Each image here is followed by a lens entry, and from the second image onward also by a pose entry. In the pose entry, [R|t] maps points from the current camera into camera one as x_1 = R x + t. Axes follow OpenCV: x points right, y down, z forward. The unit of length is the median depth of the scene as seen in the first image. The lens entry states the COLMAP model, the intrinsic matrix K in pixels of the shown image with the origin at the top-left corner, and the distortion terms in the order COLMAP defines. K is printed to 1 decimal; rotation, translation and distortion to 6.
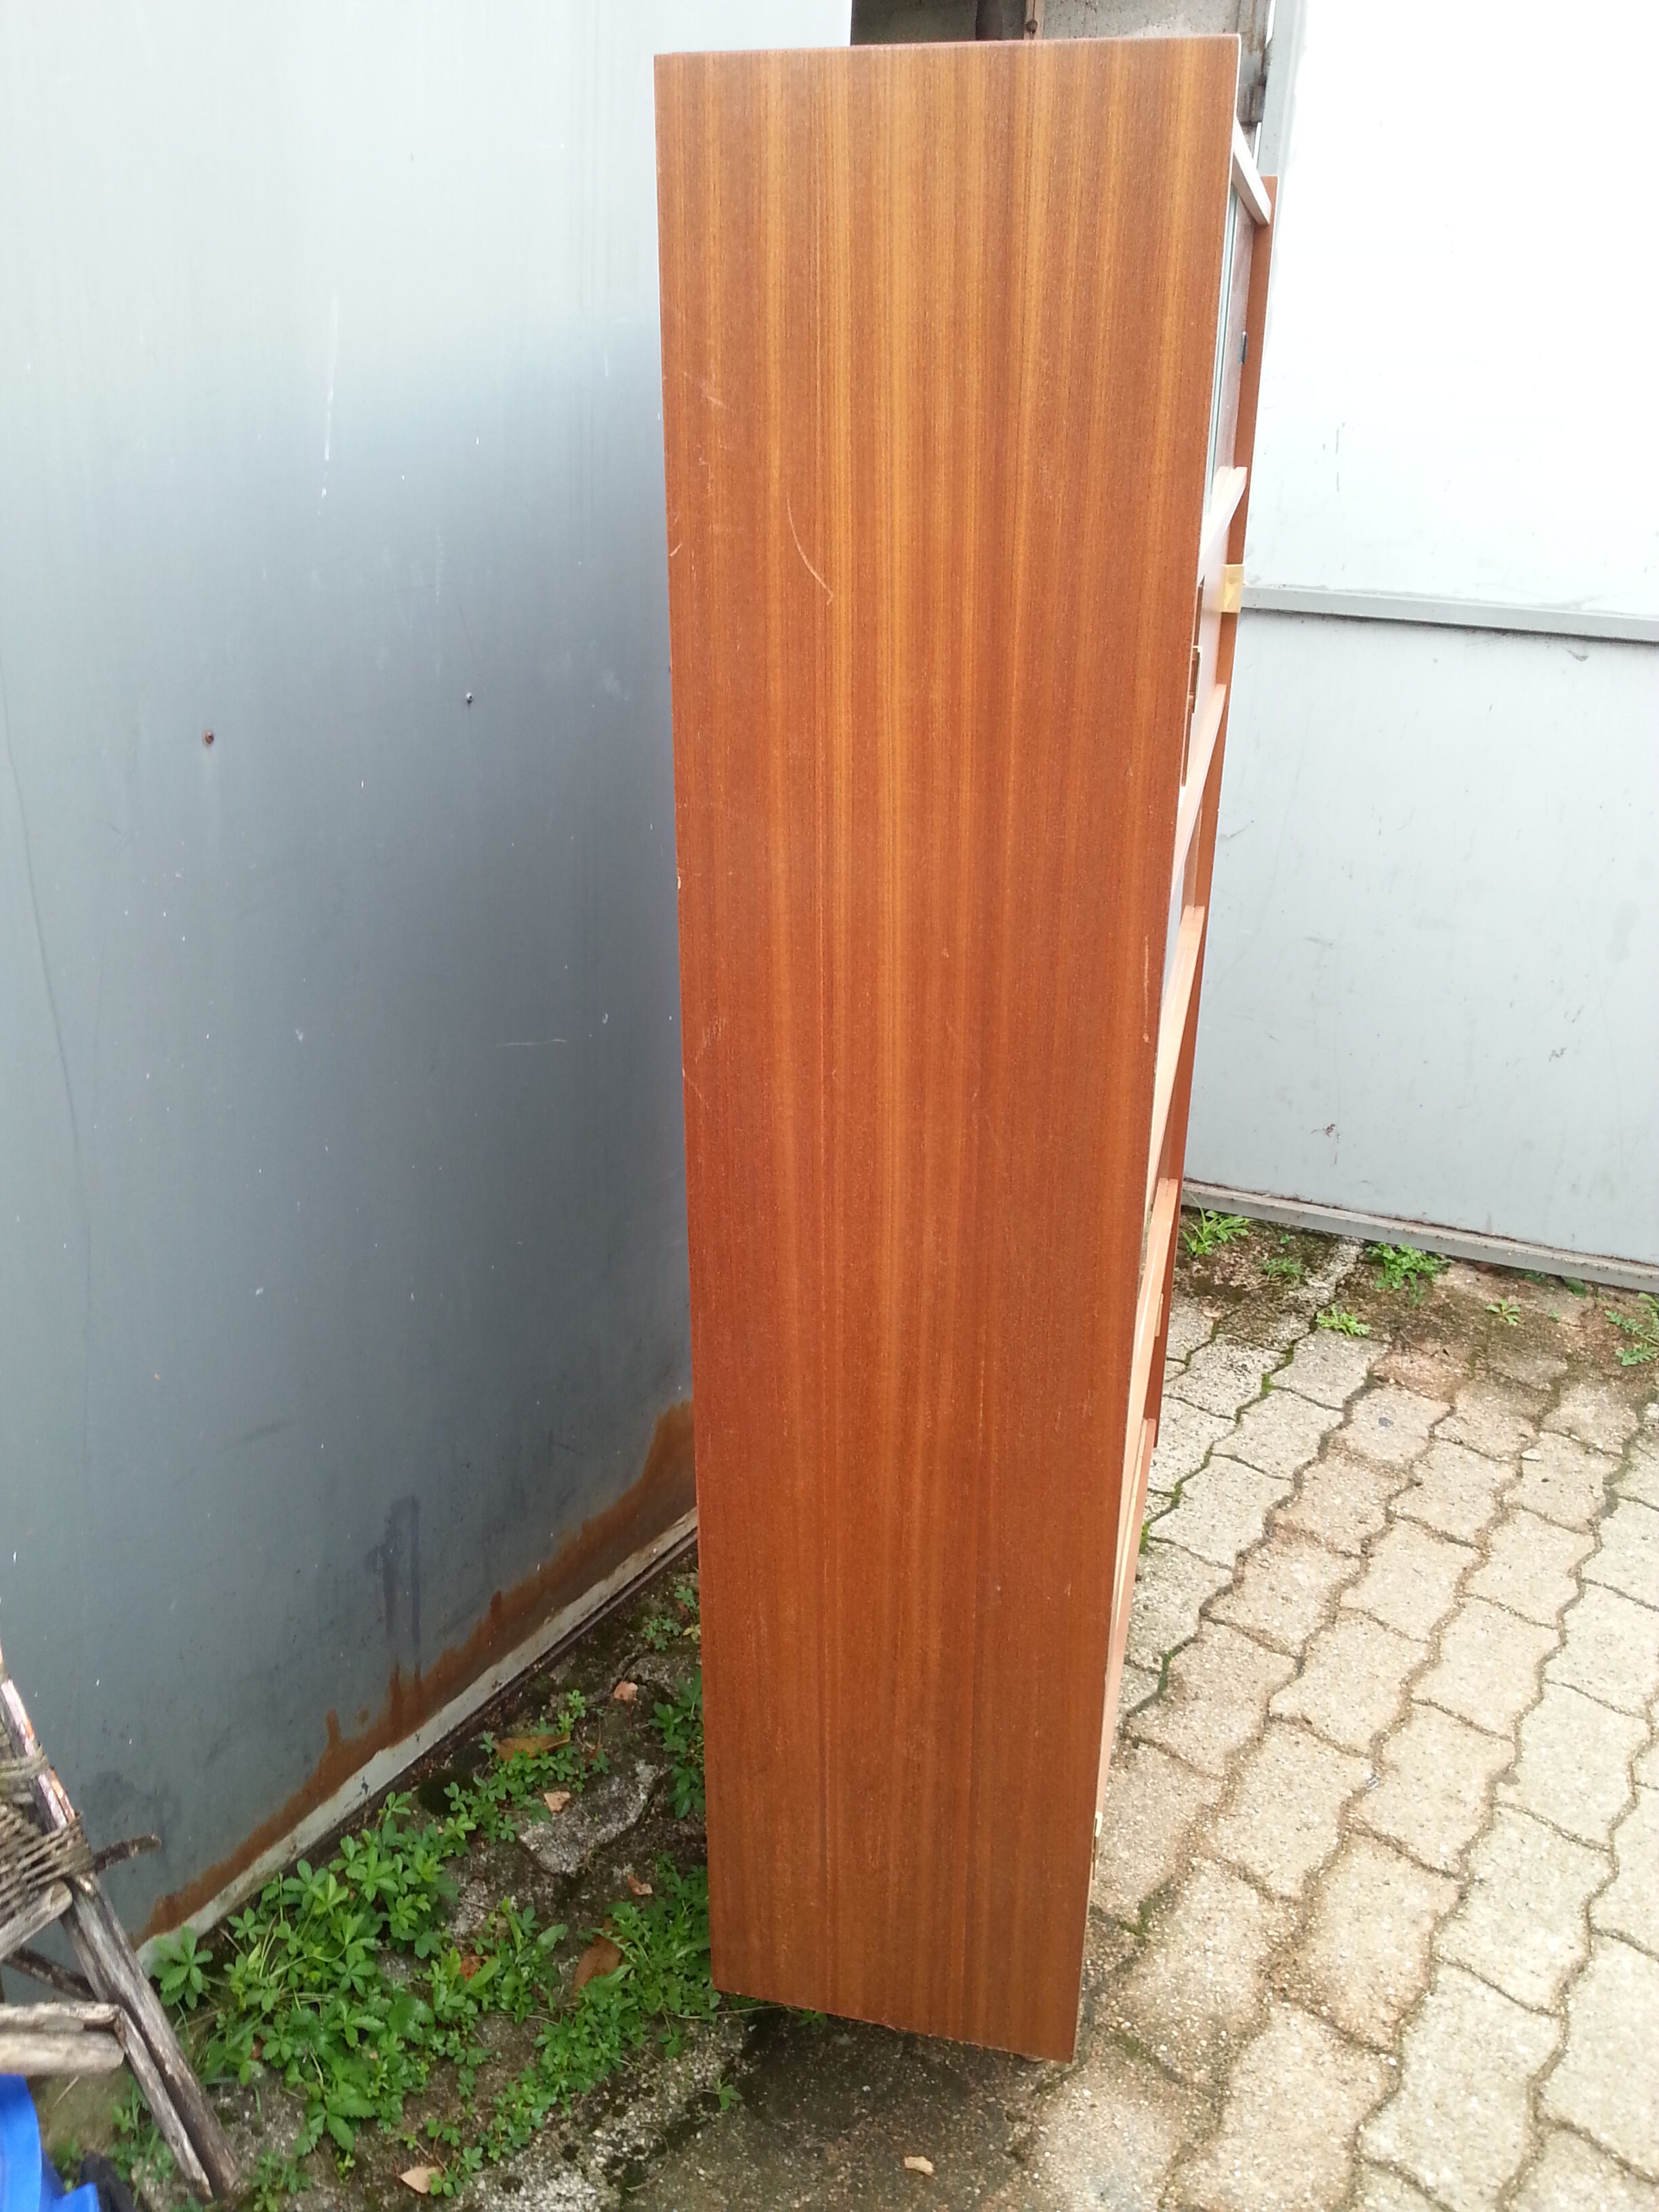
lens RADIAL K [[1837.6, 0, 839.3], [0, 1837.6, 1114.2], [0, 0, 1]] dist [-0.022198, -0.015349]
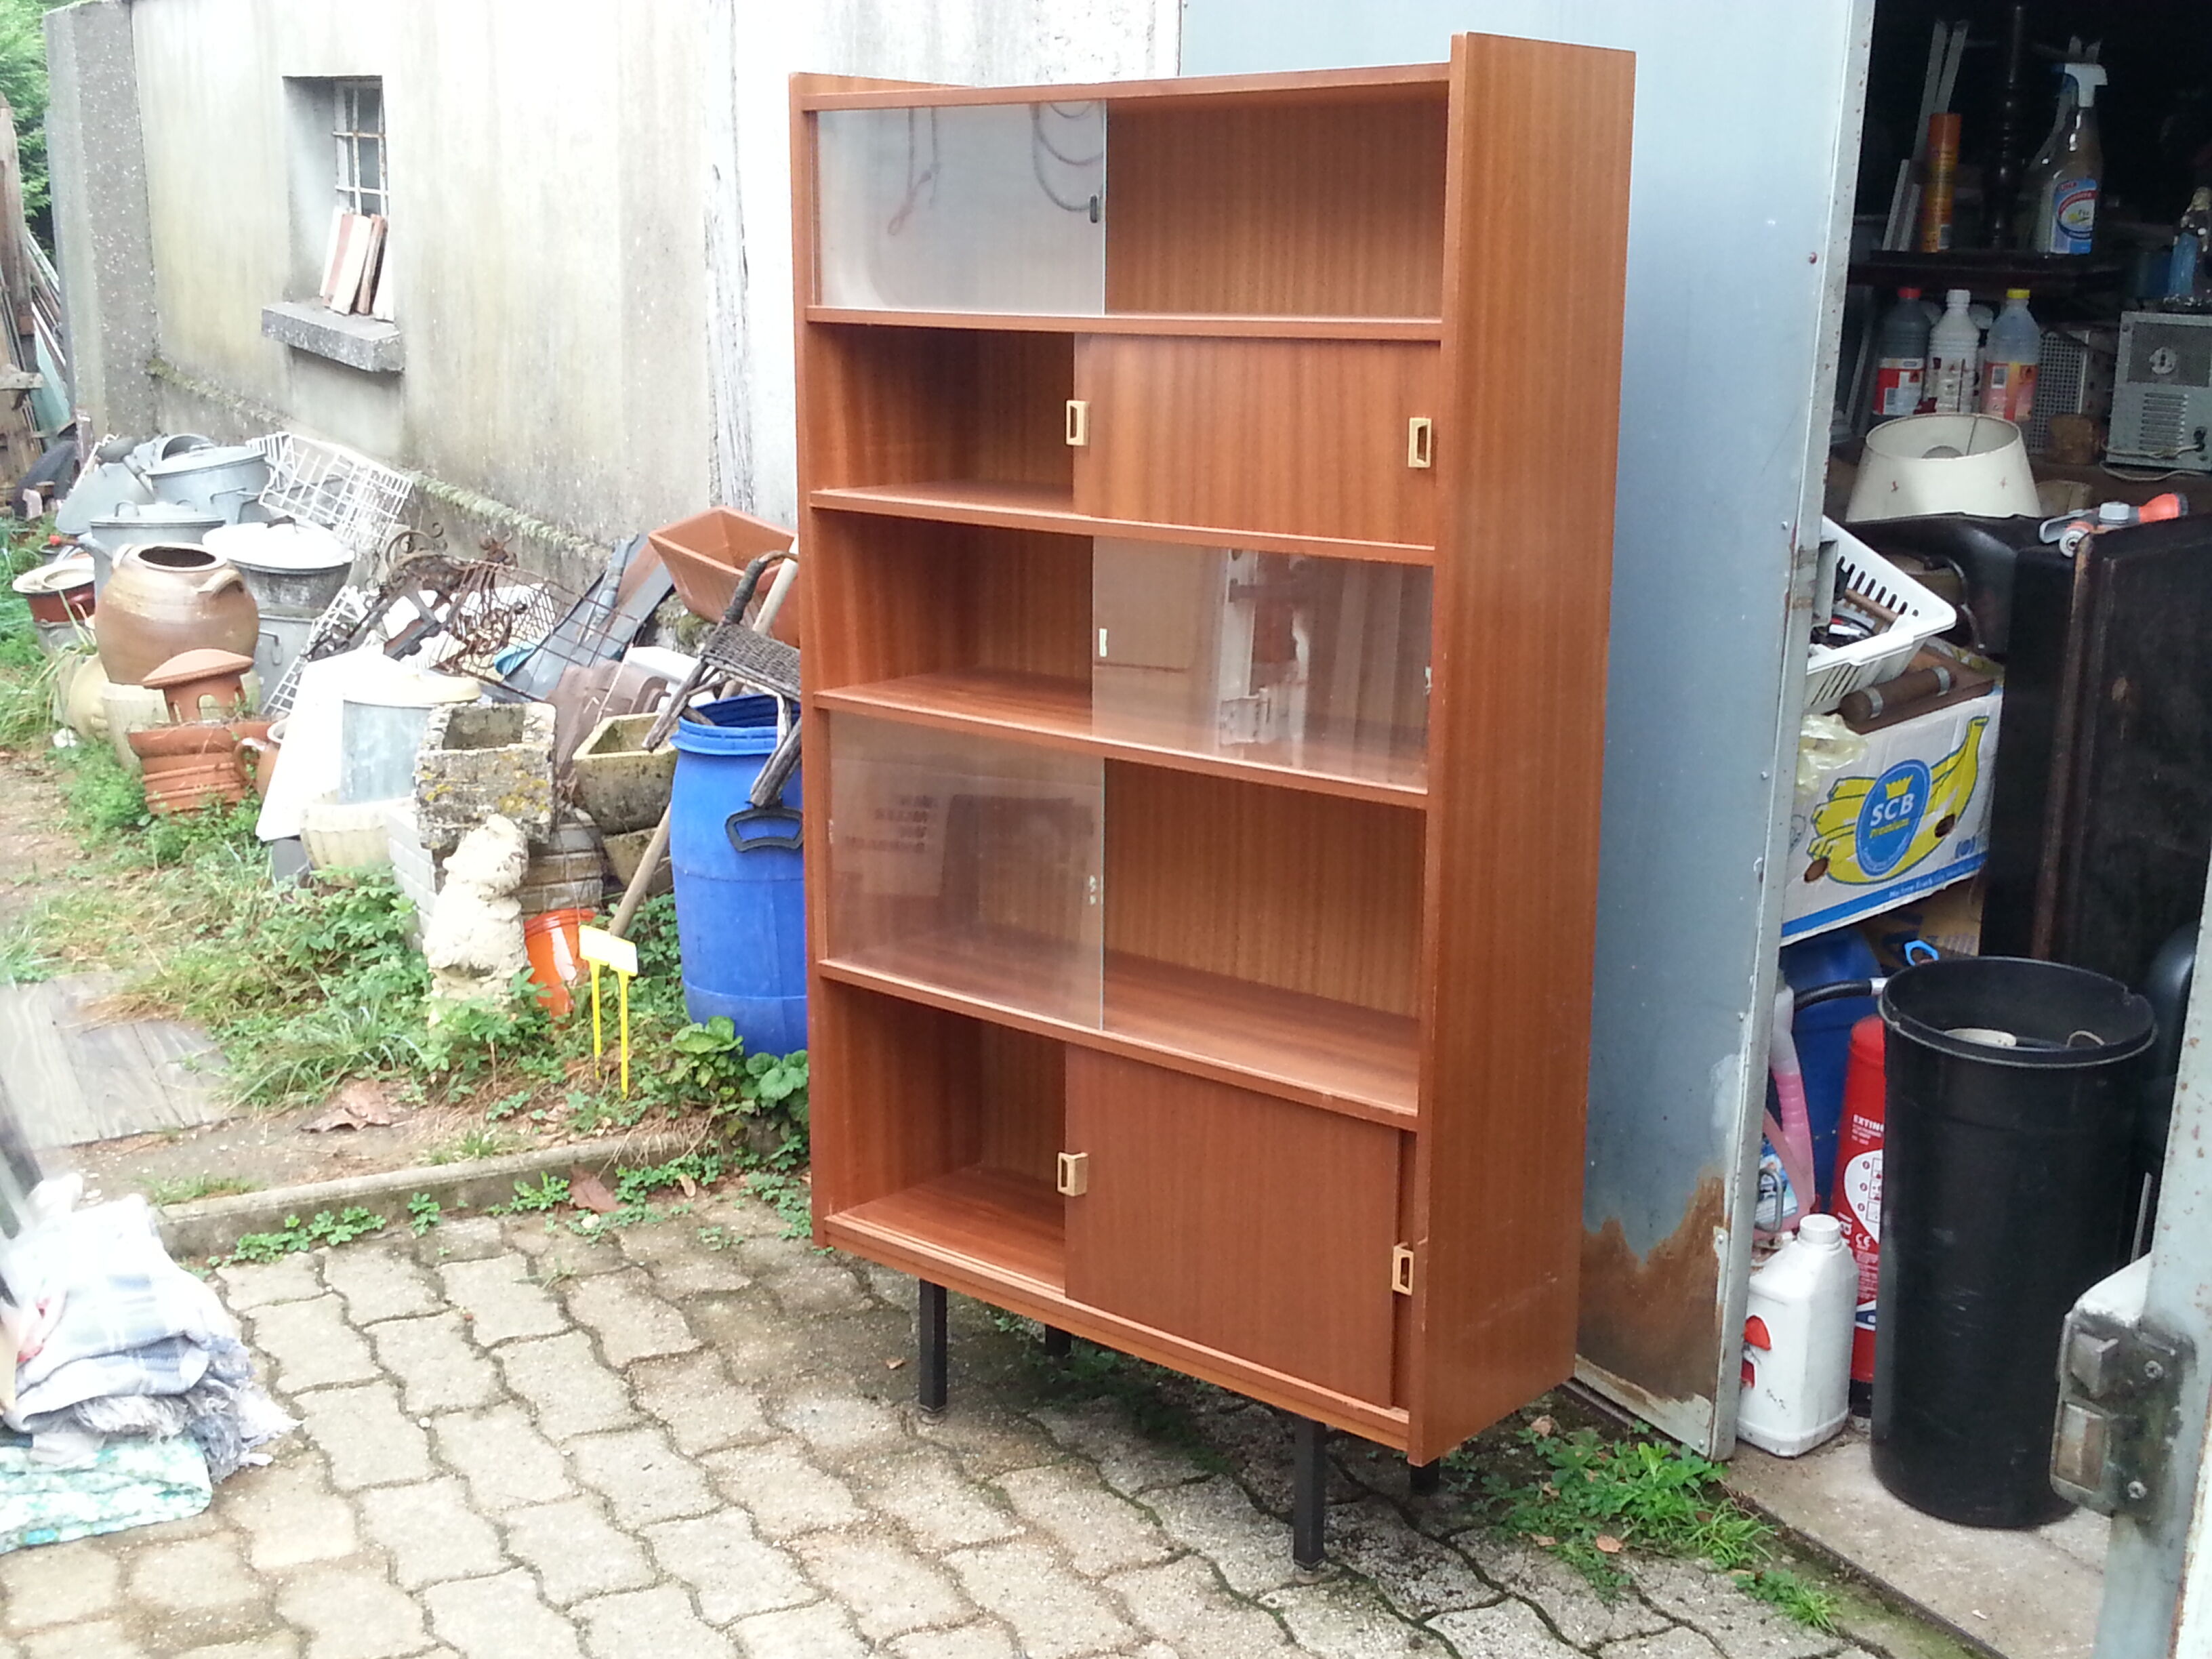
lens RADIAL K [[2654.8, 0, 1148.8], [0, 2654.8, 1024.0], [0, 0, 1]] dist [-0.007931, 0.000000]
pose [[-0.454750, 0.232778, -0.859661, 1.465812], [-0.377433, 0.823907, 0.422754, -0.541016], [0.806689, 0.516712, -0.286814, 1.377502]]
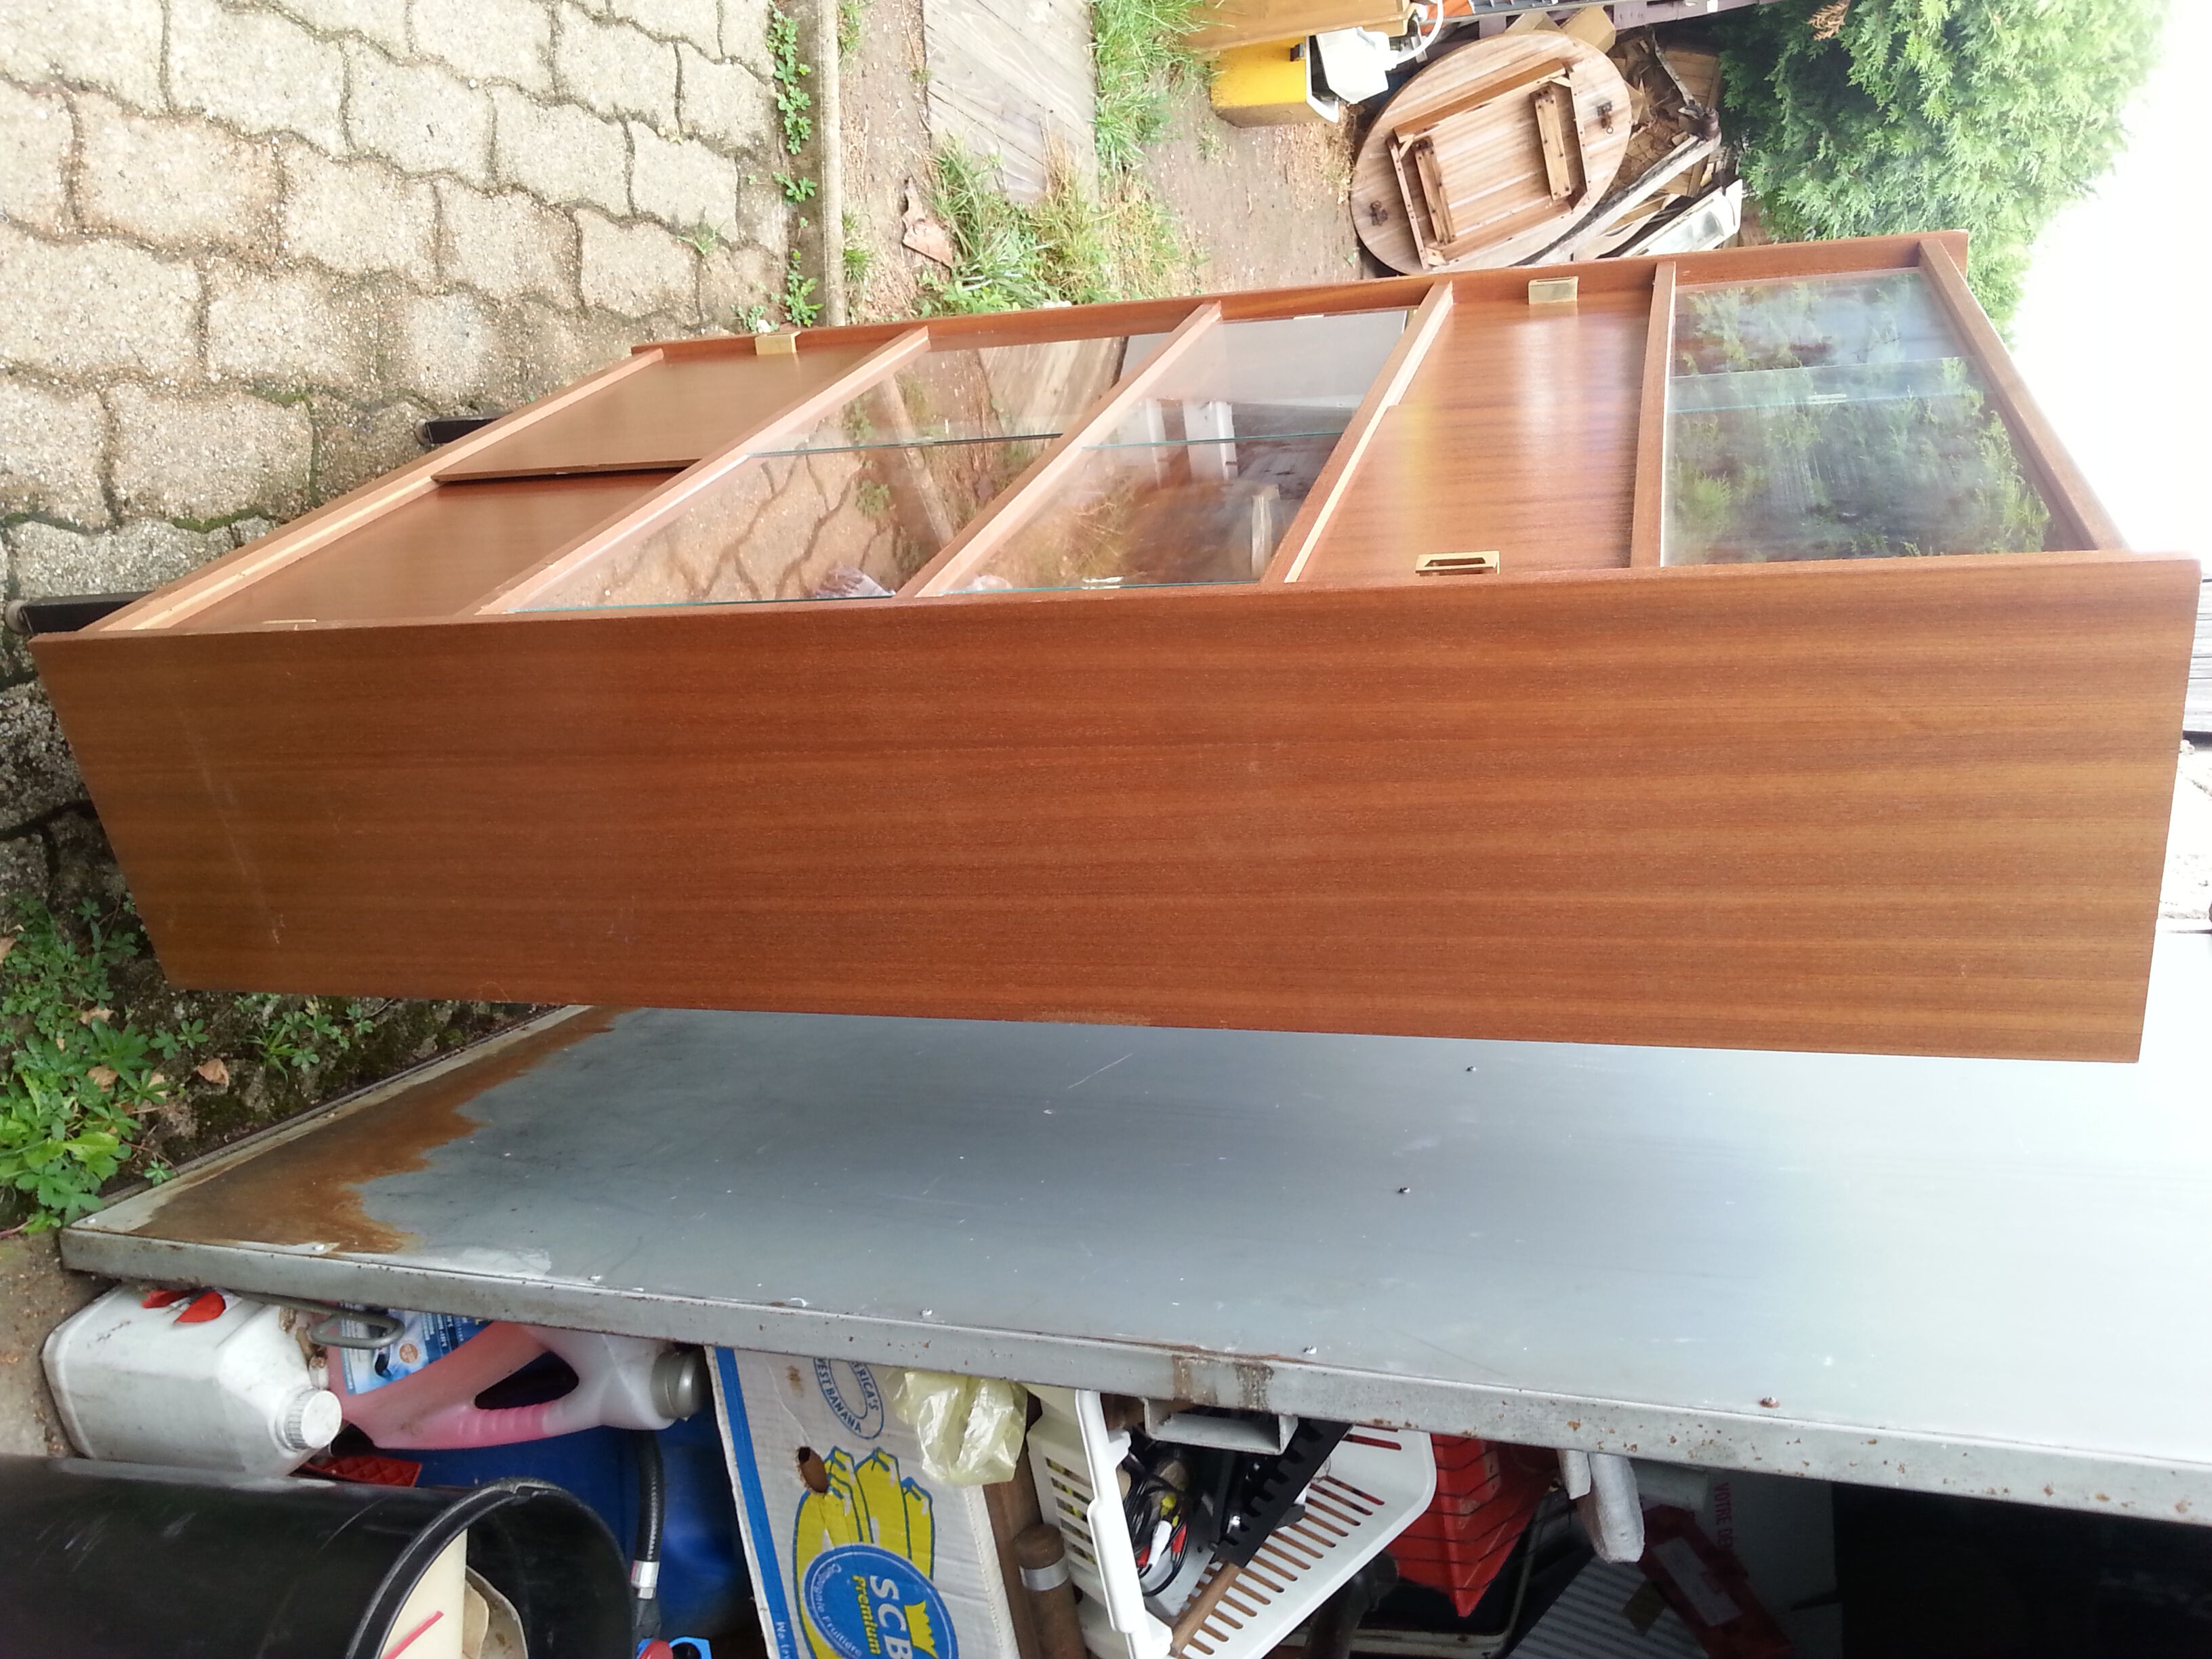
lens RADIAL K [[1837.6, 0, 1019.2], [0, 1837.6, 812.7], [0, 0, 1]] dist [-0.022198, -0.015349]
pose [[-0.207113, -0.764035, -0.611028, 0.515590], [-0.748399, -0.278517, 0.601936, -0.526451], [-0.630082, 0.581961, -0.514119, 1.368311]]
